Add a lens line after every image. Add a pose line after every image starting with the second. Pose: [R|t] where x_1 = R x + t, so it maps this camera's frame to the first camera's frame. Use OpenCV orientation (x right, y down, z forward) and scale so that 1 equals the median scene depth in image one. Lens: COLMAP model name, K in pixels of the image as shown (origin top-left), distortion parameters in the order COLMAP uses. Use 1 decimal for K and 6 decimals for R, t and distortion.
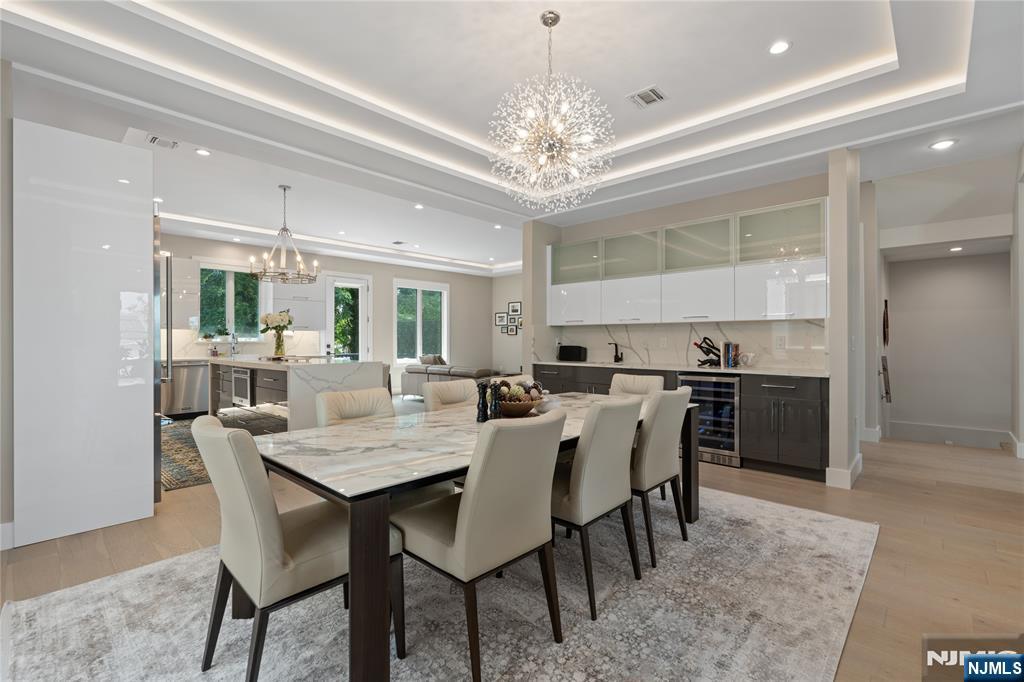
lens RADIAL K [[465.4, 0, 512.0], [0, 465.4, 341.0], [0, 0, 1]] dist [-0.008917, 0.001203]
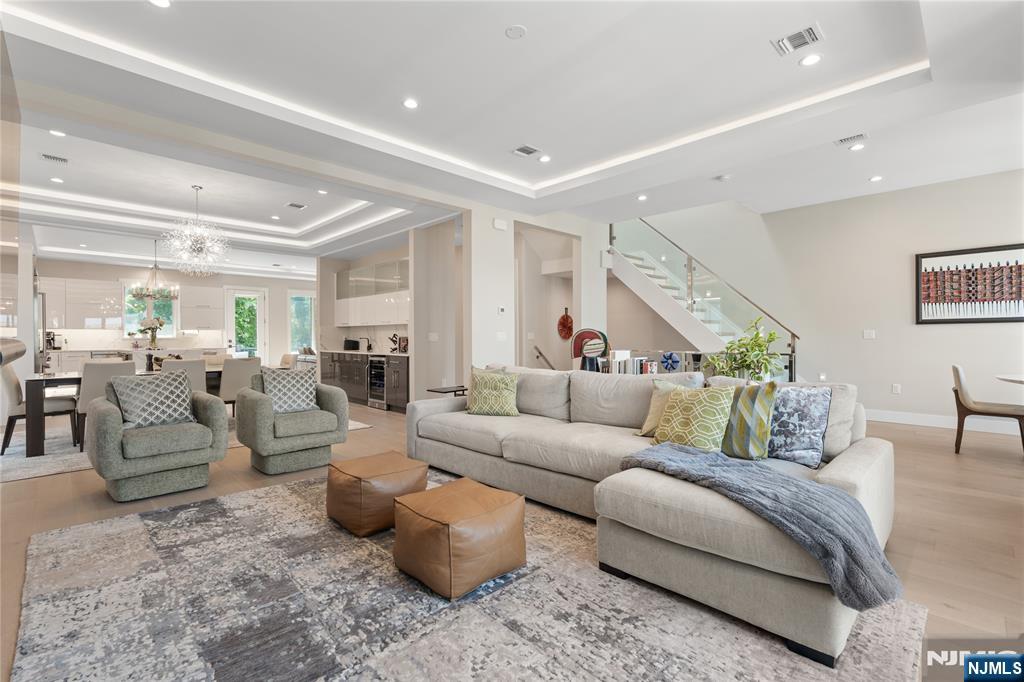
lens RADIAL K [[465.4, 0, 512.0], [0, 465.4, 341.0], [0, 0, 1]] dist [-0.008917, 0.001203]
pose [[0.998932, -0.003267, -0.046098, 0.718614], [0.003606, 0.999967, 0.007271, 0.005230], [0.046073, -0.007429, 0.998910, -0.477170]]
